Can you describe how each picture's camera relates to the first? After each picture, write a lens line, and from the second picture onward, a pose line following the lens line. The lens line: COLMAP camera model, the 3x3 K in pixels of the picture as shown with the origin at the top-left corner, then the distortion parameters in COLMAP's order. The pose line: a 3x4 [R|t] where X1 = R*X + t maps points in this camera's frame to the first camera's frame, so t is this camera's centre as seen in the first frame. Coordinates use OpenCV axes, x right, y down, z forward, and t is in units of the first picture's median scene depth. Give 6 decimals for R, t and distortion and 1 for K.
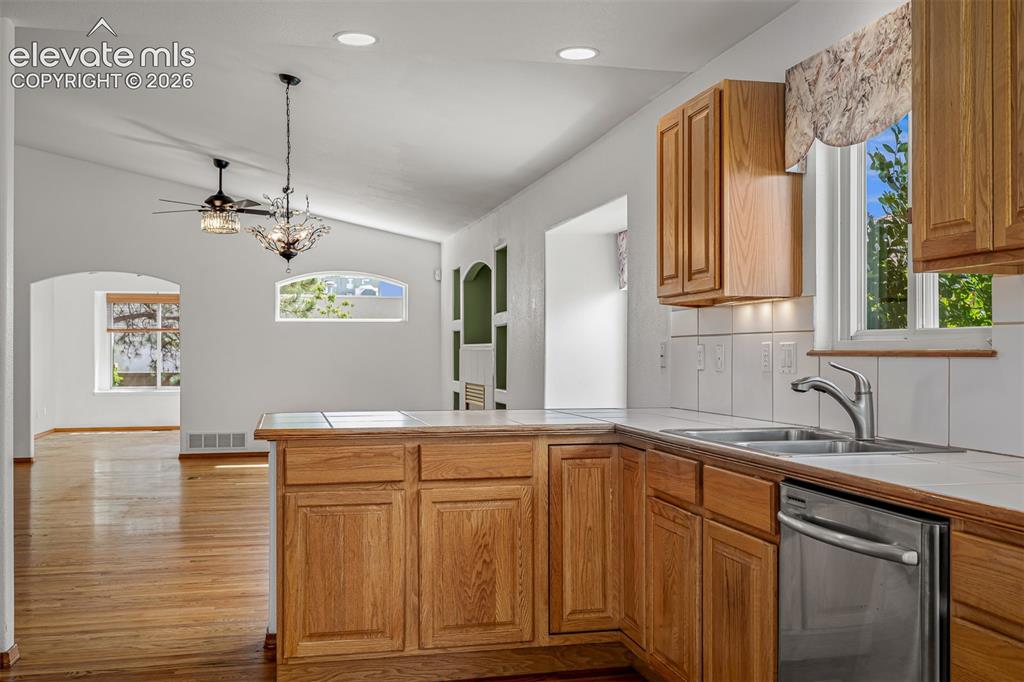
lens RADIAL K [[990.4, 0, 511.7], [0, 990.4, 352.7], [0, 0, 1]] dist [-0.000459, 0.000753]
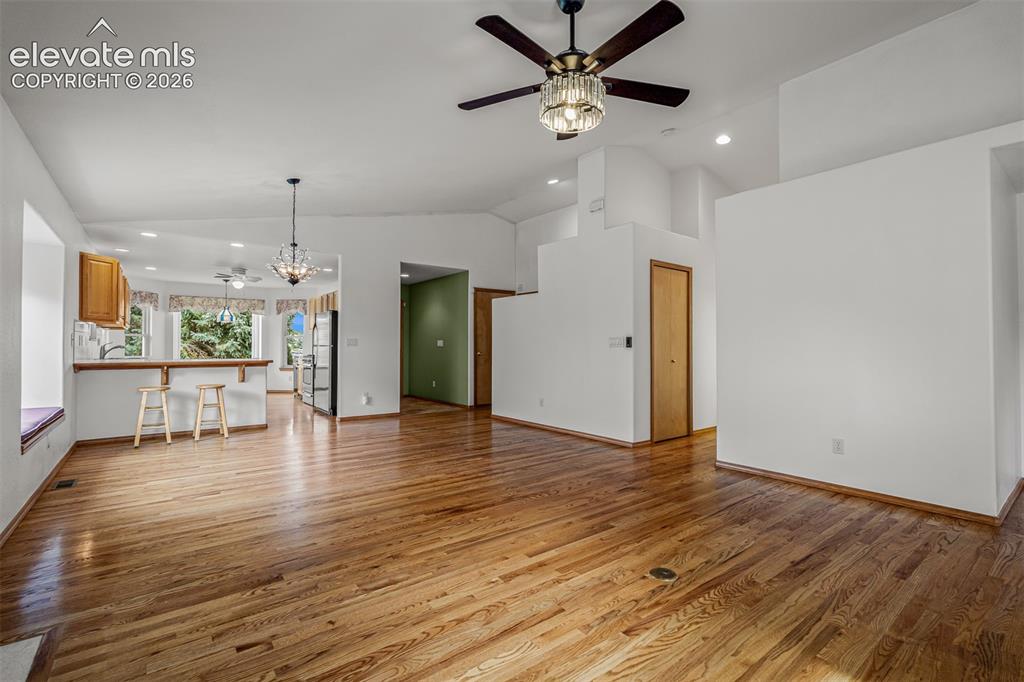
lens RADIAL K [[462.9, 0, 510.7], [0, 462.9, 339.8], [0, 0, 1]] dist [-0.004635, -0.000373]
pose [[-0.908840, -0.006371, -0.417096, -0.381568], [-0.001035, 0.999915, -0.013017, 0.020242], [0.417143, -0.011398, -0.908769, 3.075233]]
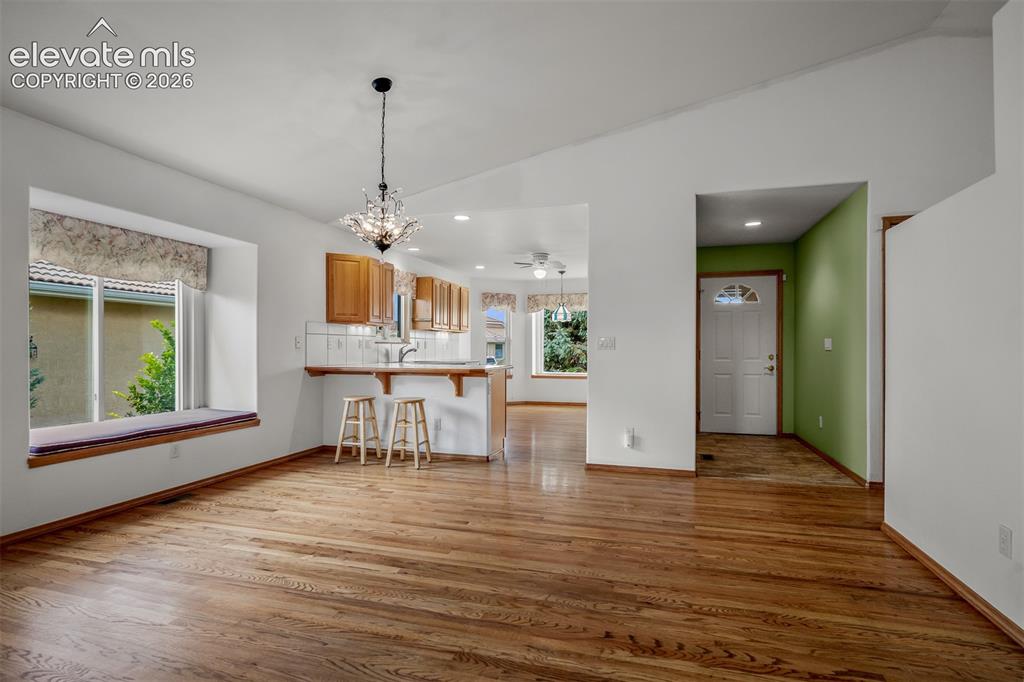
lens RADIAL K [[511.9, 0, 510.8], [0, 511.9, 348.4], [0, 0, 1]] dist [-0.002310, -0.000072]
pose [[-0.869112, -0.001765, 0.494612, -1.015350], [-0.001761, 0.999998, 0.000474, 0.019181], [-0.494612, -0.000459, -0.869114, 2.302424]]
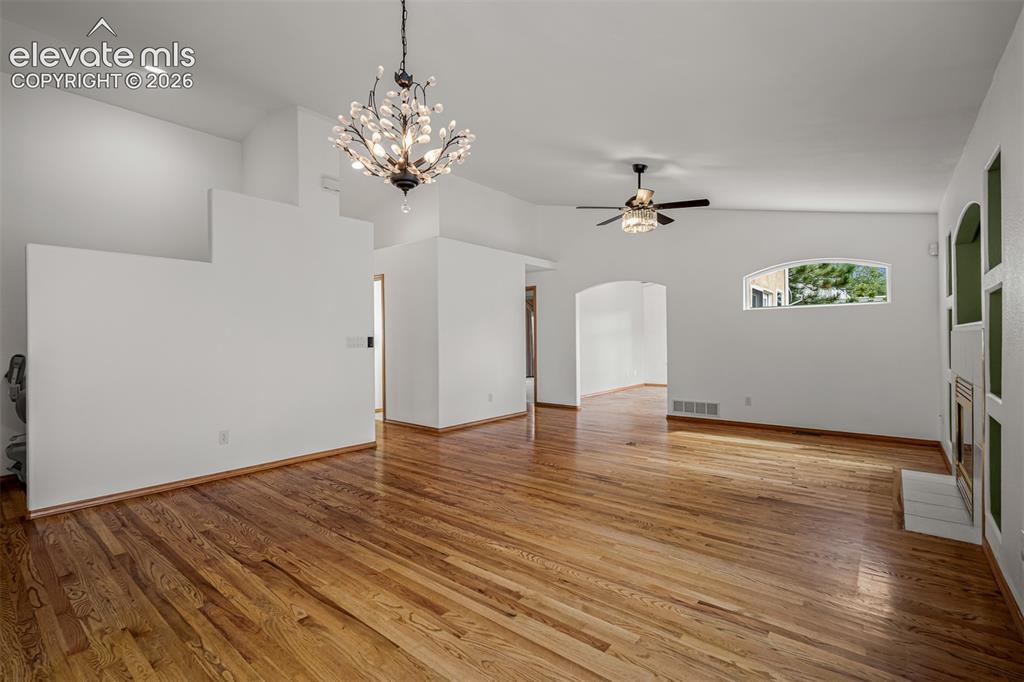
lens RADIAL K [[462.9, 0, 510.7], [0, 462.9, 339.8], [0, 0, 1]] dist [-0.004635, -0.000373]
pose [[0.608970, -0.001954, -0.793191, 0.075927], [0.005940, 0.999980, 0.002097, 0.001016], [0.793171, -0.005989, 0.608970, 1.420234]]
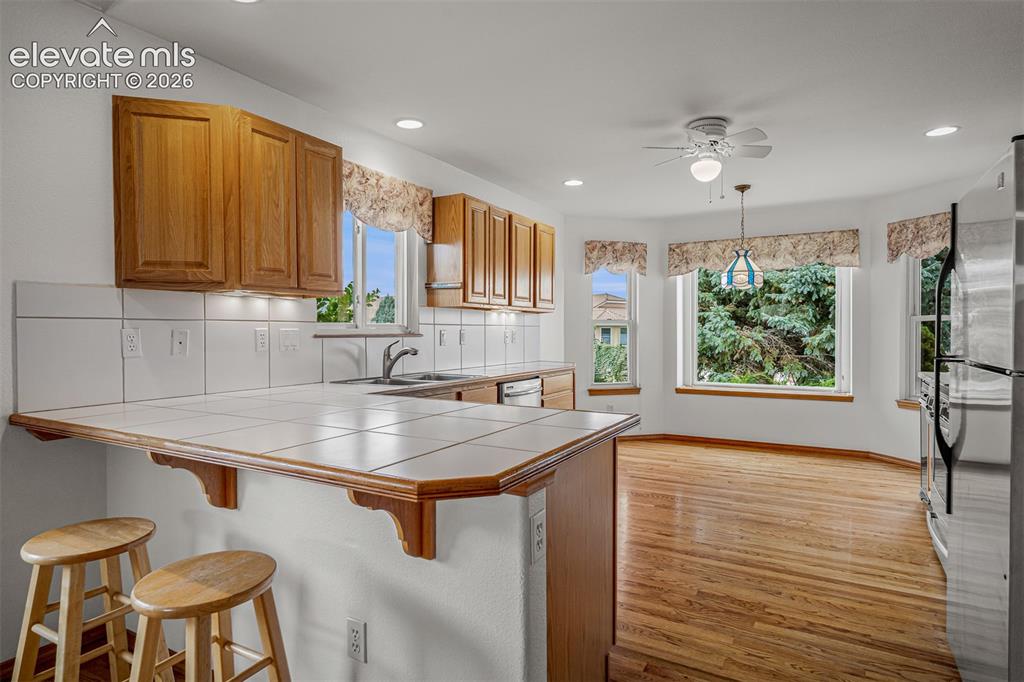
lens RADIAL K [[559.7, 0, 509.0], [0, 559.7, 342.5], [0, 0, 1]] dist [-0.006500, -0.000803]
pose [[-0.733300, -0.012072, 0.679798, -0.507973], [0.001178, 0.999818, 0.019026, -0.005932], [-0.679904, 0.014753, -0.733153, 1.393086]]
